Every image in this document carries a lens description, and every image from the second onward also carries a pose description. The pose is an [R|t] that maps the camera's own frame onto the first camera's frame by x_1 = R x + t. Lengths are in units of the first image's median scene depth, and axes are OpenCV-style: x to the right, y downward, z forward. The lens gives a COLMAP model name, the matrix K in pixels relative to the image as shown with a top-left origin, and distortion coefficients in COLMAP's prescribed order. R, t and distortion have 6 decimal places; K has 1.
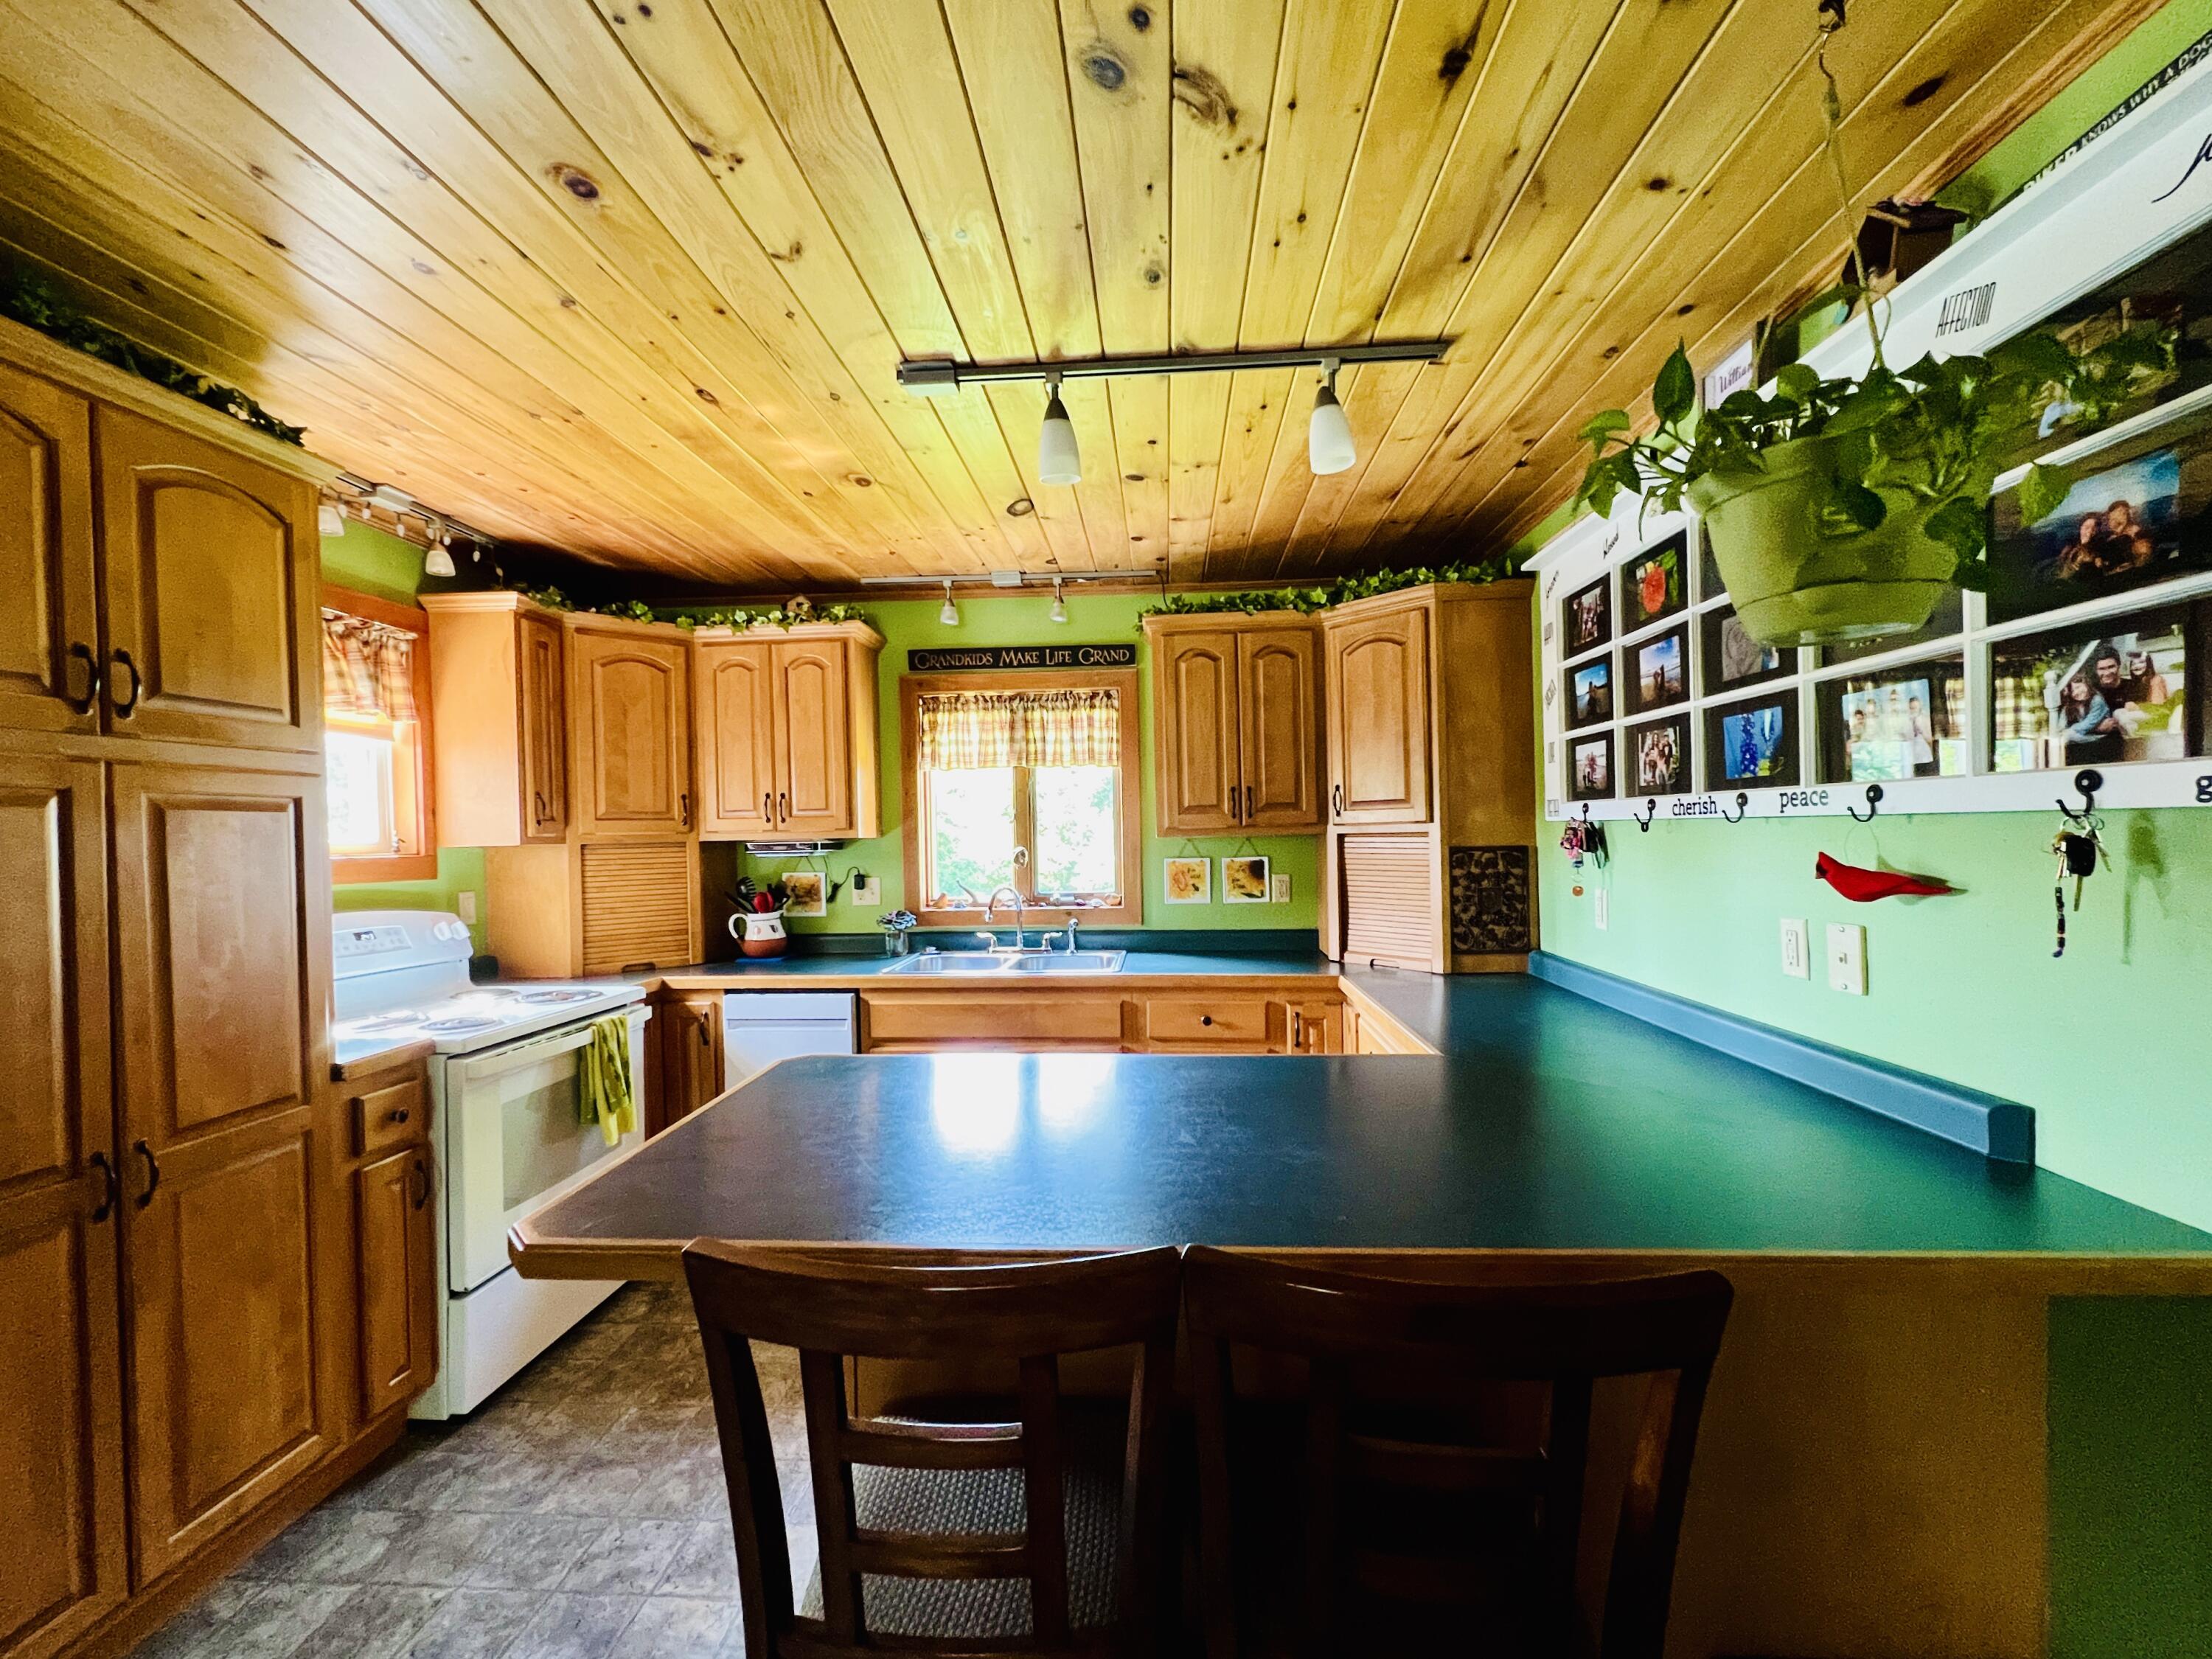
lens RADIAL K [[905.4, 0, 1111.8], [0, 905.4, 839.9], [0, 0, 1]] dist [-0.000443, -0.000239]
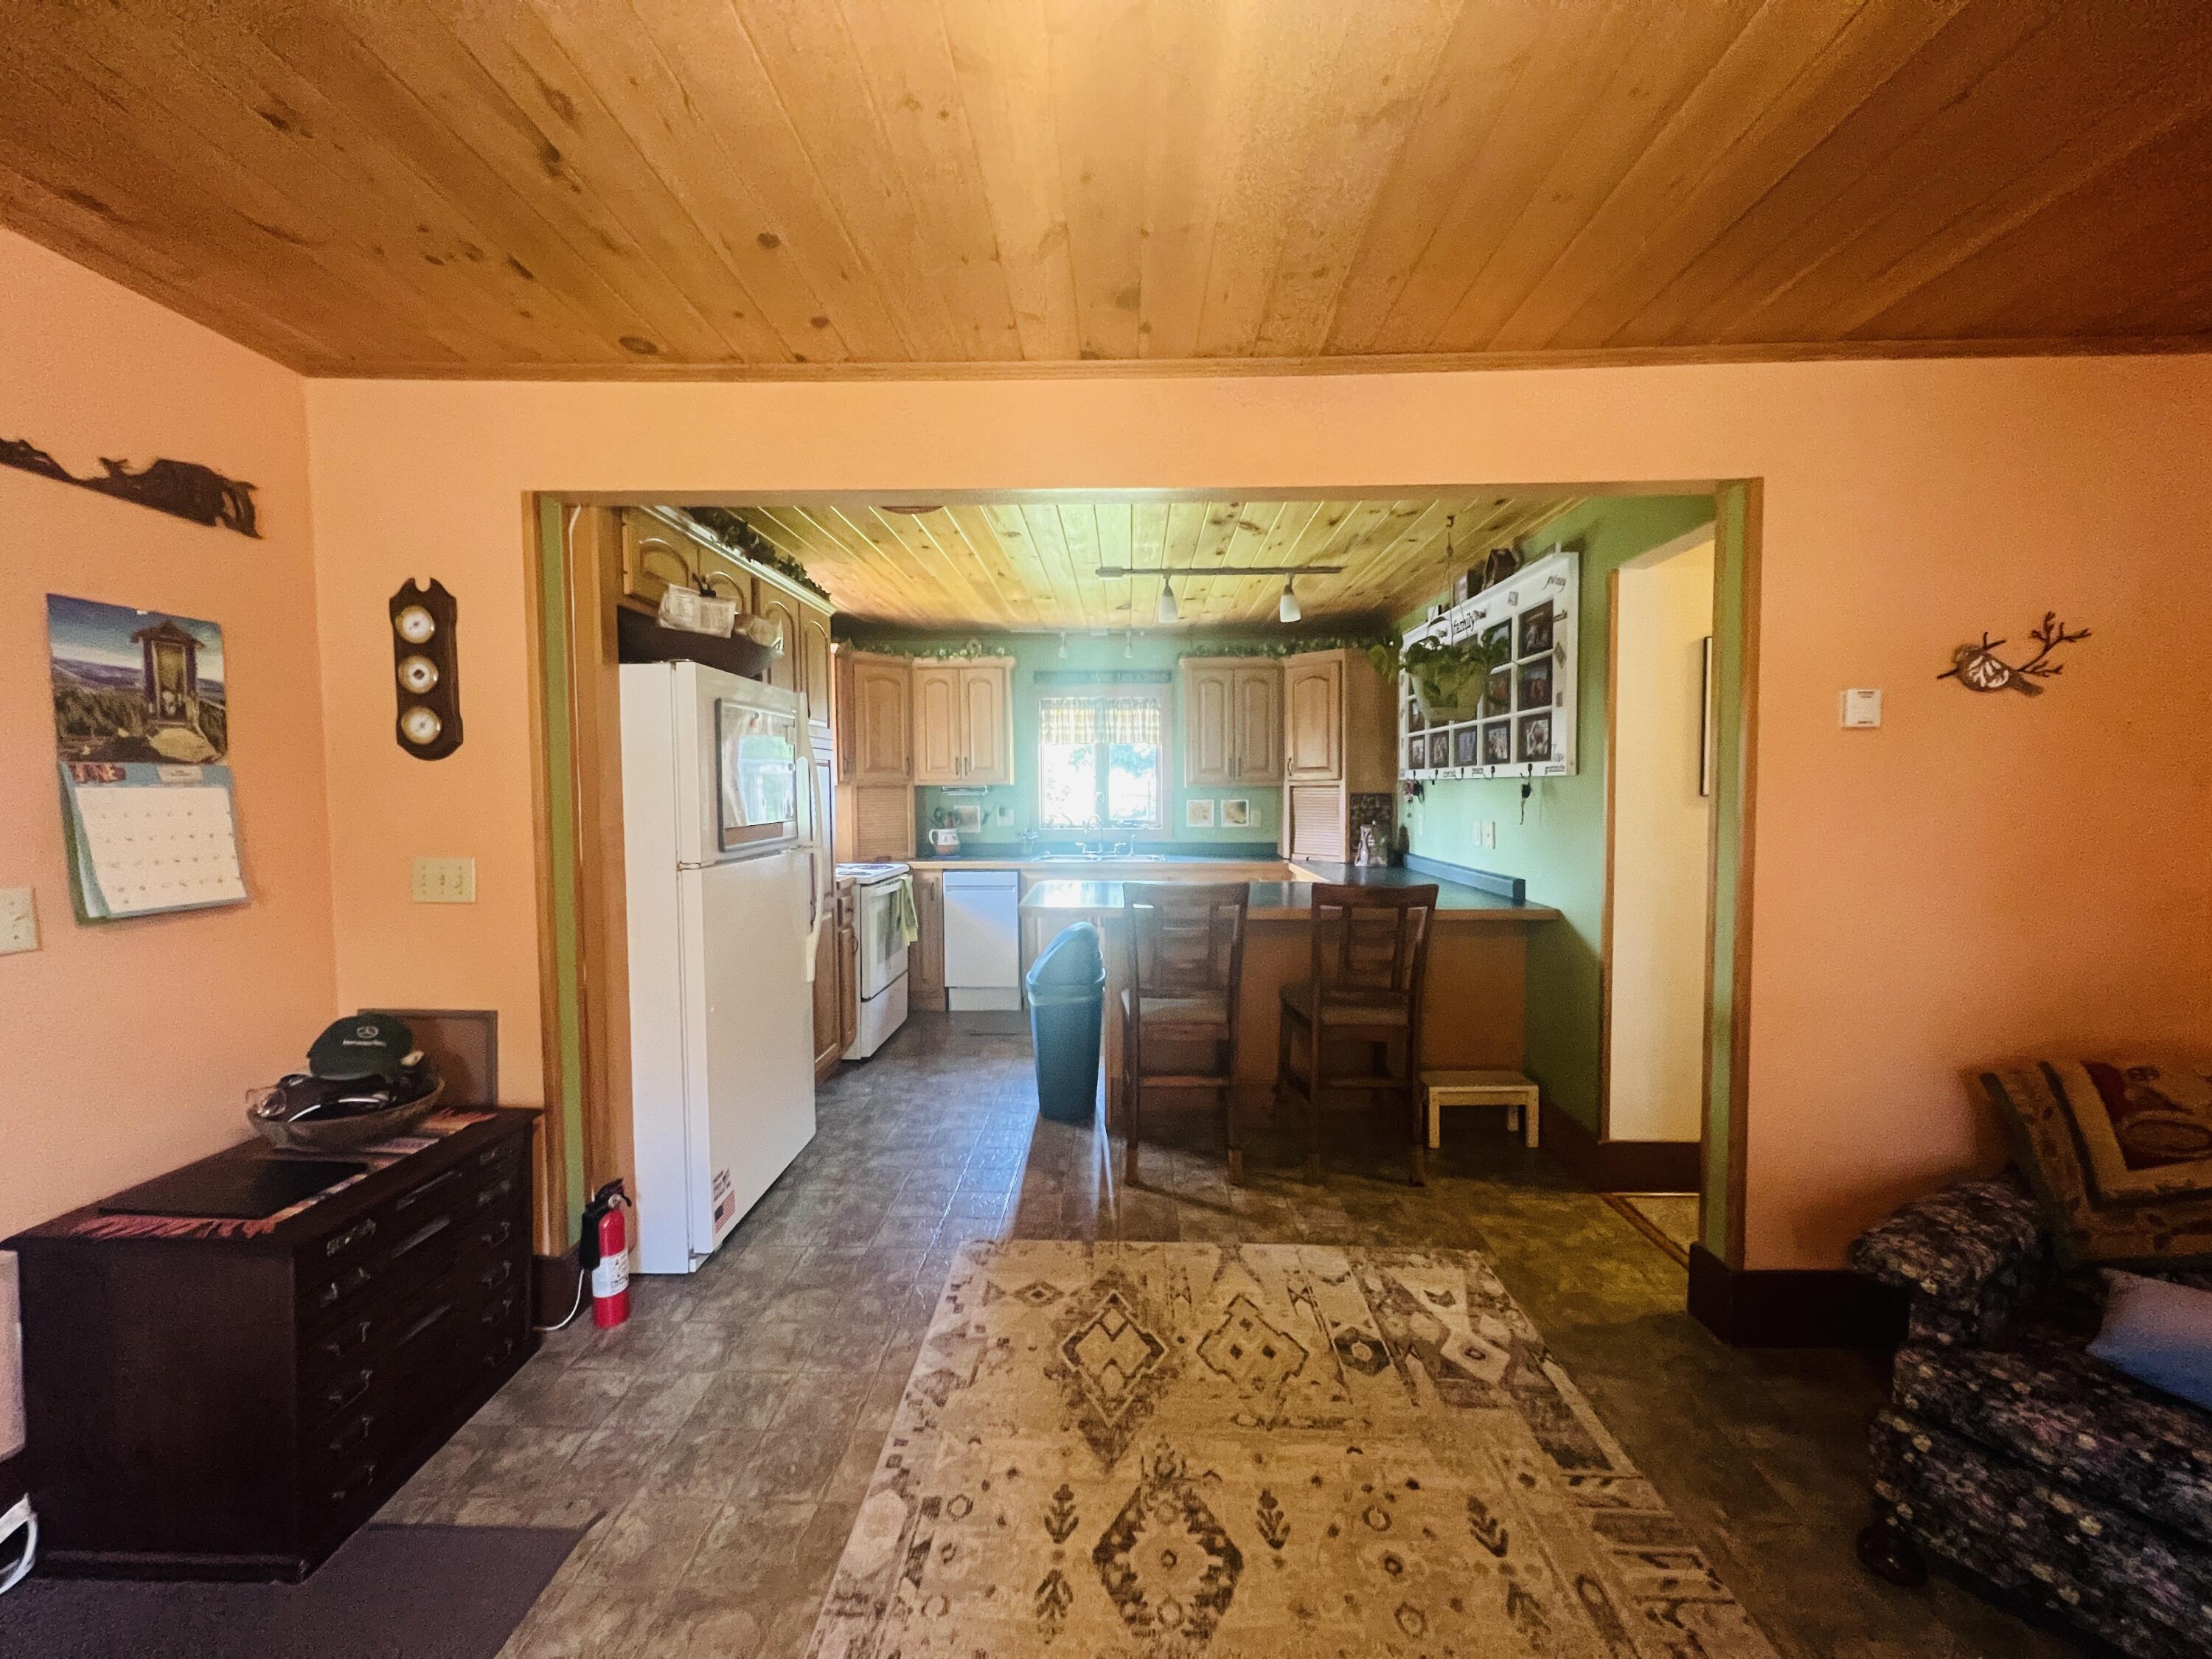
lens RADIAL K [[891.0, 0, 1107.4], [0, 891.0, 834.7], [0, 0, 1]] dist [0.001230, 0.000891]
pose [[0.999022, 0.011782, 0.042616, -0.171790], [-0.013510, 0.999088, 0.040500, 0.022371], [-0.042100, -0.041036, 0.998270, -0.695884]]
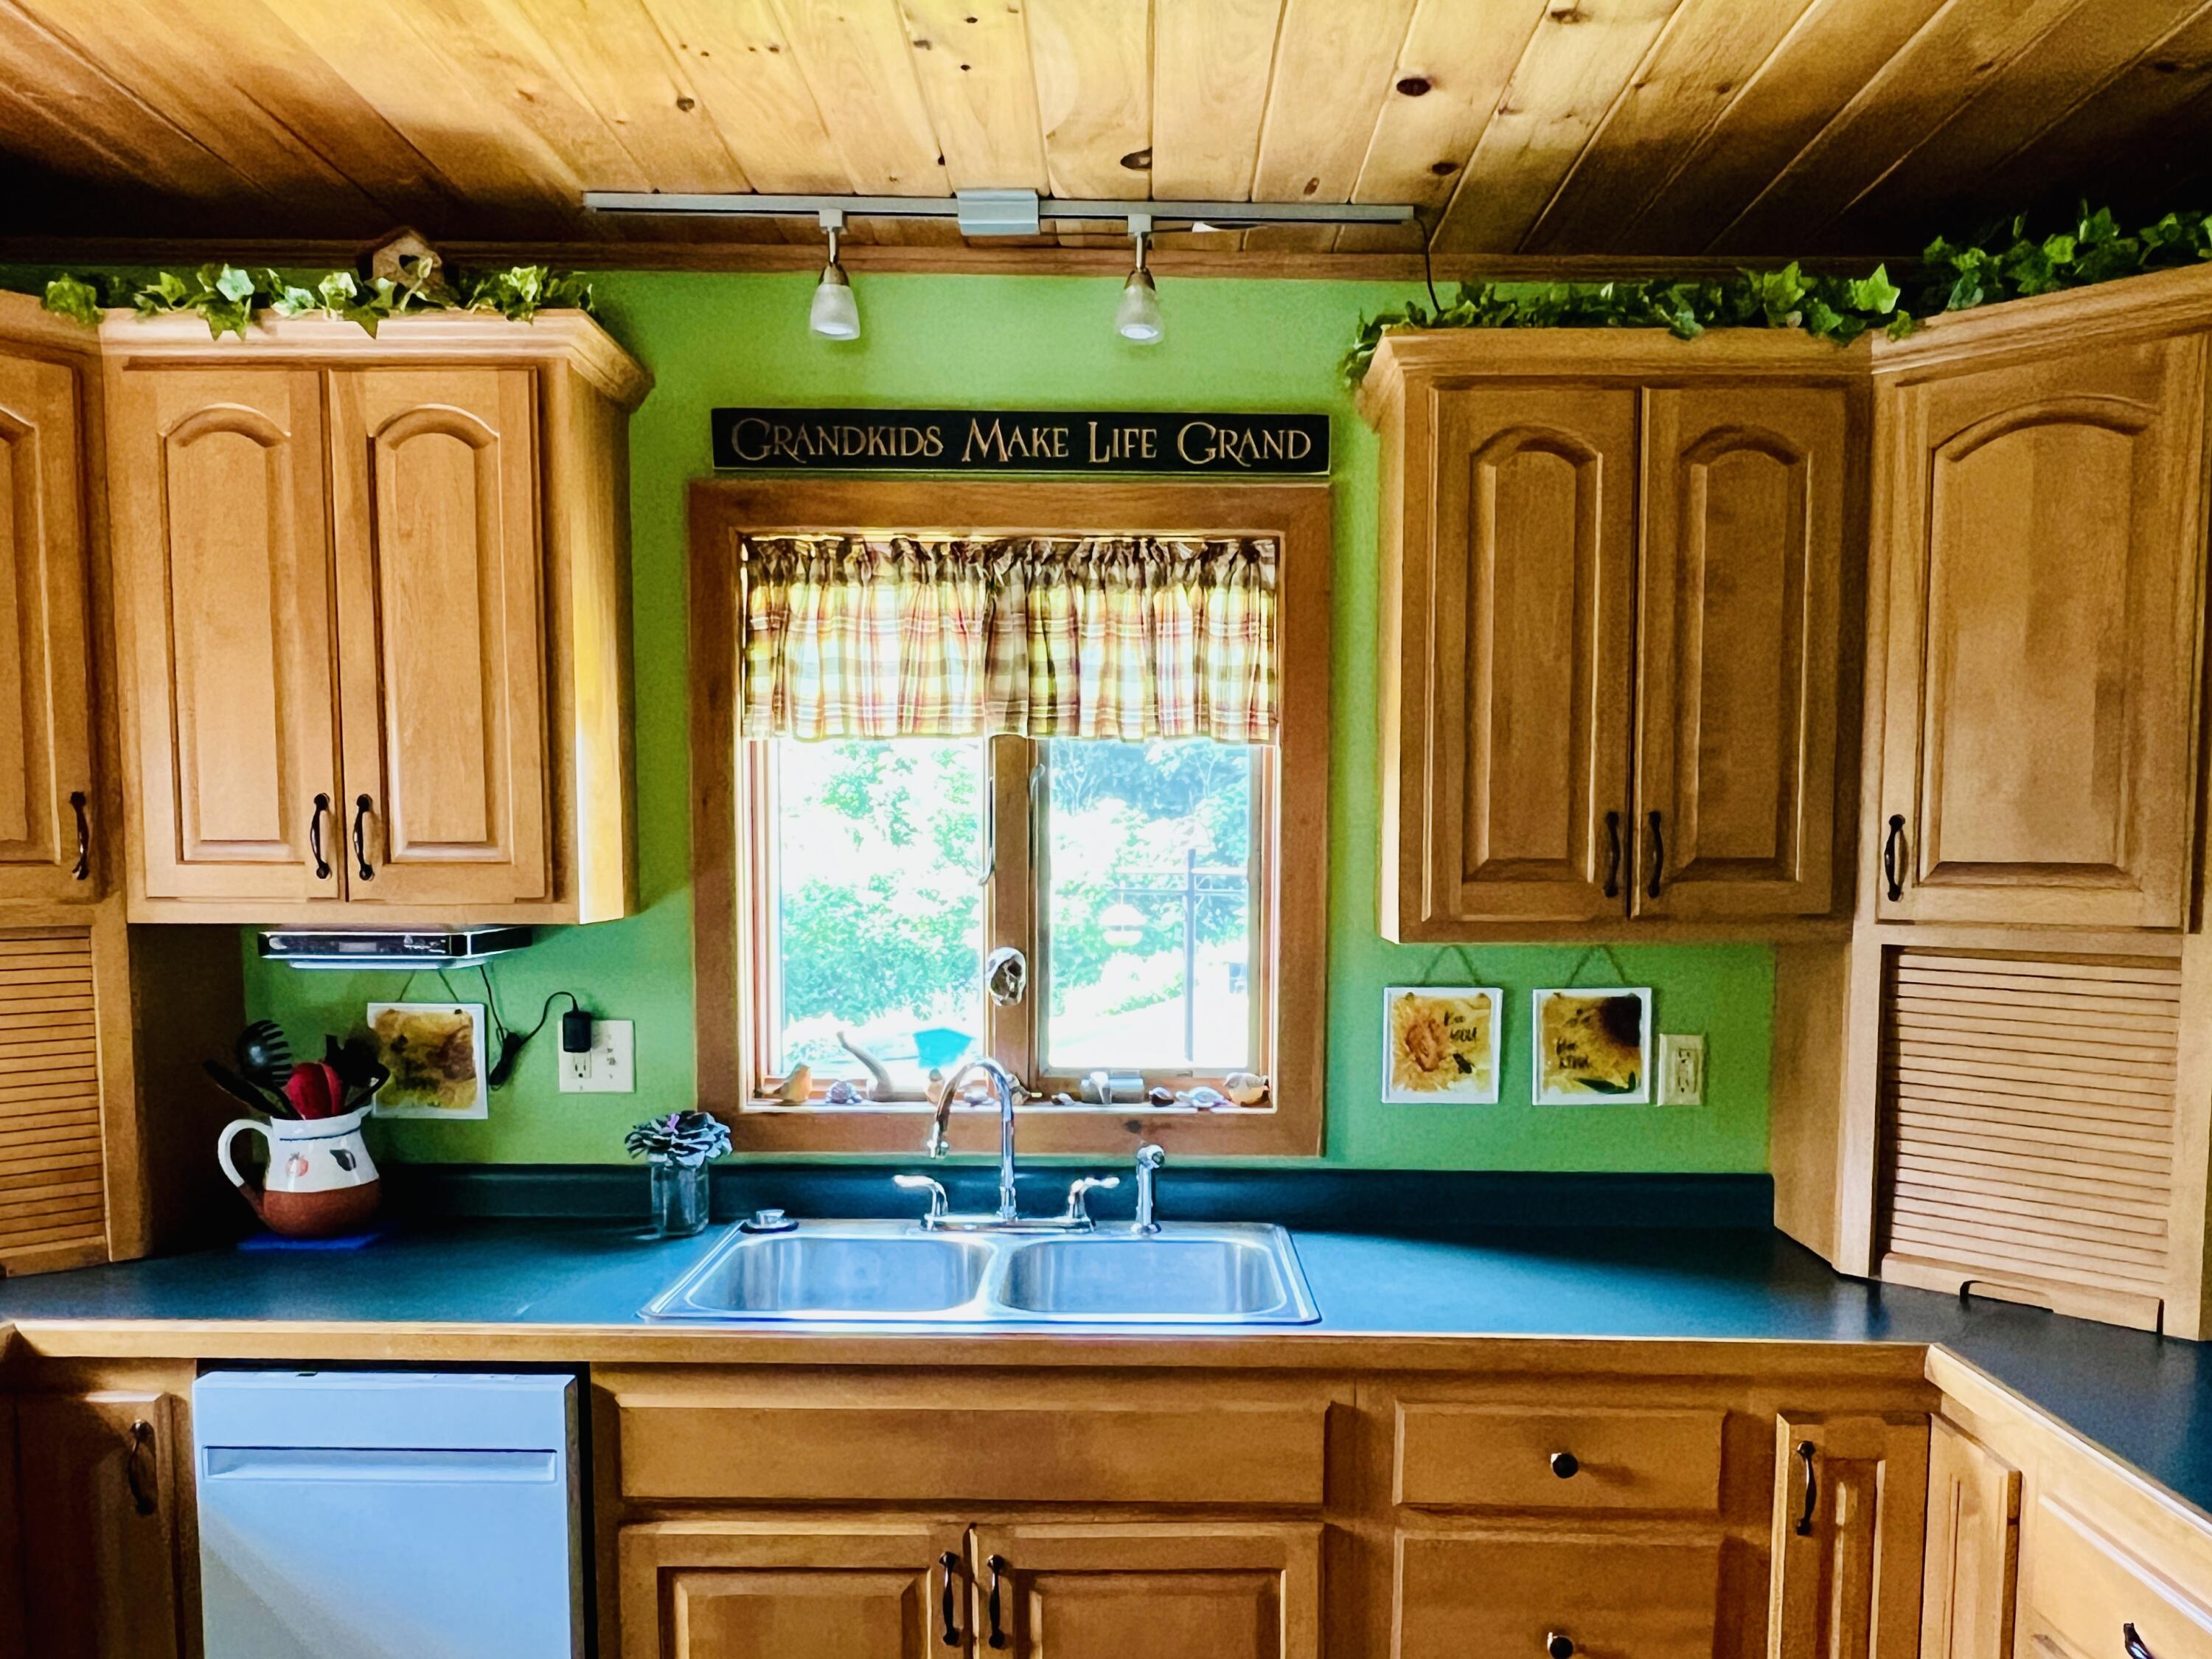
lens RADIAL K [[1698.7, 0, 1131.7], [0, 1698.7, 973.0], [0, 0, 1]] dist [-0.000759, -0.001720]
pose [[0.997666, 0.017877, 0.065898, -0.105444], [-0.022625, 0.997146, 0.072025, -0.037927], [-0.064423, -0.073348, 0.995224, 0.312332]]
